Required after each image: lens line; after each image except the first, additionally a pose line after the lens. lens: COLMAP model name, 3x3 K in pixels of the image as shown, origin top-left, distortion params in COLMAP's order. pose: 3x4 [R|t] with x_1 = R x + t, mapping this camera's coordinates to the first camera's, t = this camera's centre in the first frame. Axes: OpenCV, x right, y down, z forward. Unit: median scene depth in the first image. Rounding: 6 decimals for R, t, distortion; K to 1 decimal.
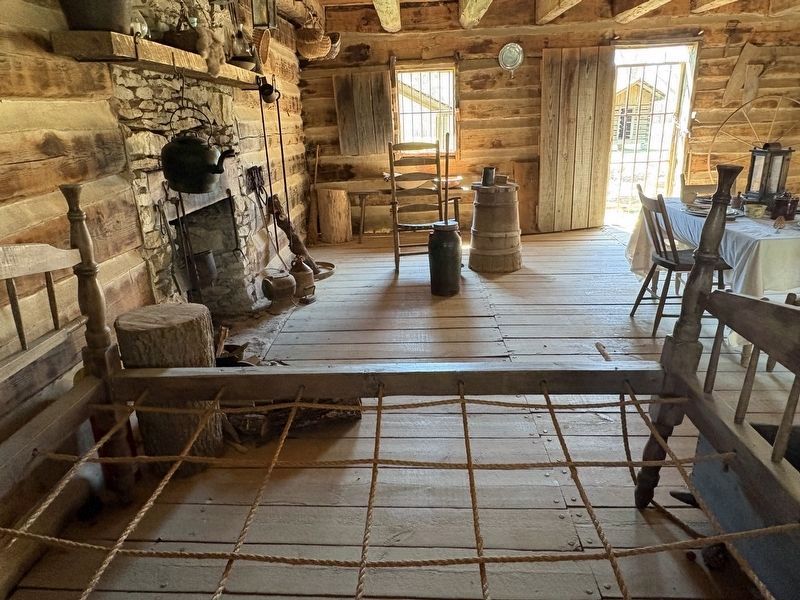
lens RADIAL K [[539.8, 0, 399.3], [0, 539.8, 298.3], [0, 0, 1]] dist [-0.005932, 0.003239]
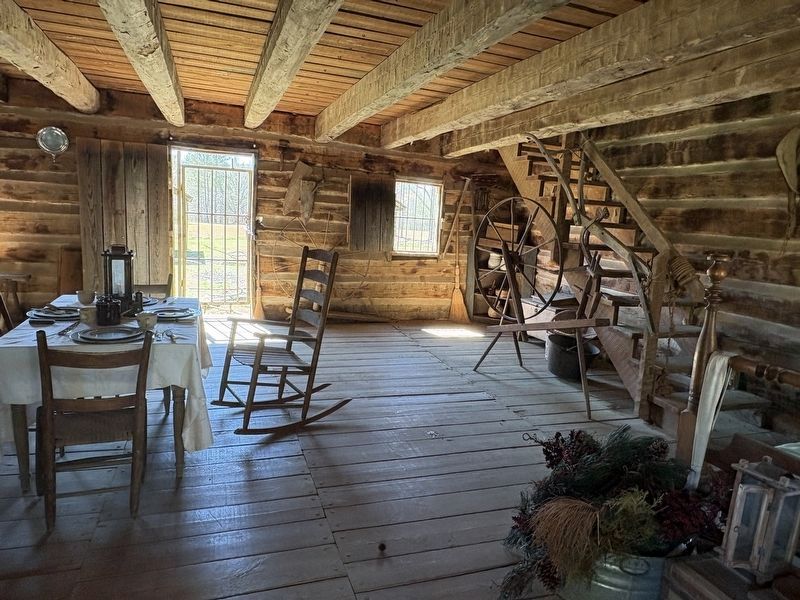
lens RADIAL K [[539.8, 0, 398.7], [0, 539.8, 304.3], [0, 0, 1]] dist [-0.005932, 0.003239]
pose [[0.924913, 0.040305, 0.378036, 0.420219], [0.022658, 0.986753, -0.160640, -0.000429], [-0.379502, 0.157144, 0.911748, -0.042736]]
